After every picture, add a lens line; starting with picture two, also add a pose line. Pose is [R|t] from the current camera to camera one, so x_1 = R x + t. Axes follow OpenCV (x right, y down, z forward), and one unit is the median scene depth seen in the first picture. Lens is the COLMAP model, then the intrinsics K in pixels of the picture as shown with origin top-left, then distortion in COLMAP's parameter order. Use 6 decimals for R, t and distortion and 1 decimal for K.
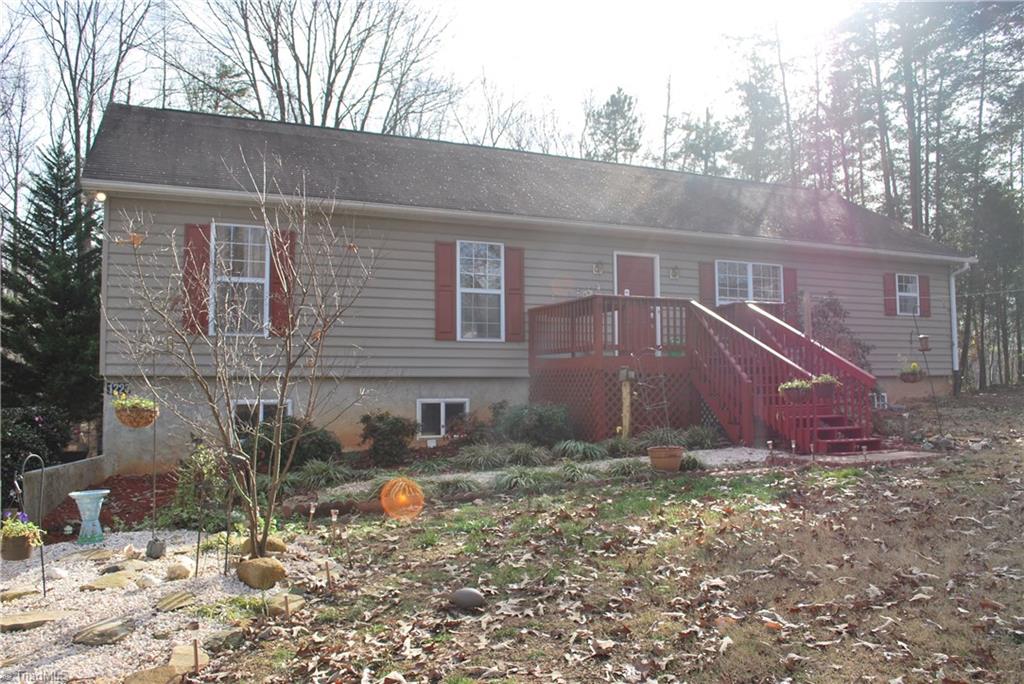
lens RADIAL K [[770.0, 0, 512.0], [0, 770.0, 342.0], [0, 0, 1]] dist [-0.063521, 0.001453]
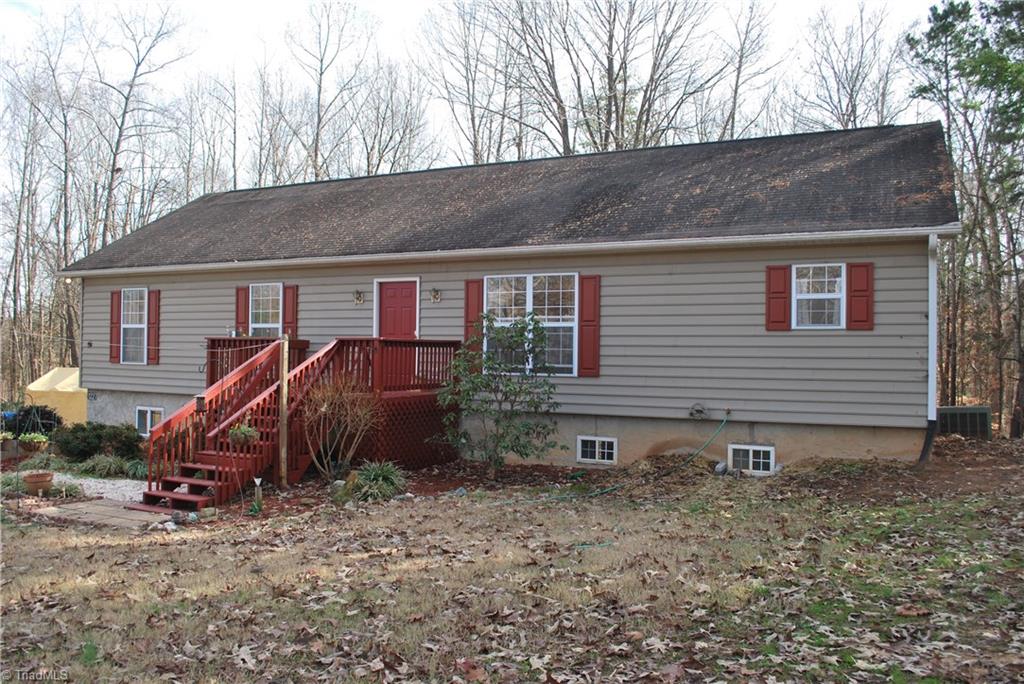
lens RADIAL K [[802.0, 0, 514.3], [0, 802.0, 337.9], [0, 0, 1]] dist [-0.084229, 0.009470]
pose [[0.631379, -0.034138, -0.774723, 0.979997], [-0.016345, 0.998223, -0.057308, 0.014698], [0.775302, 0.048846, 0.629699, 0.451540]]
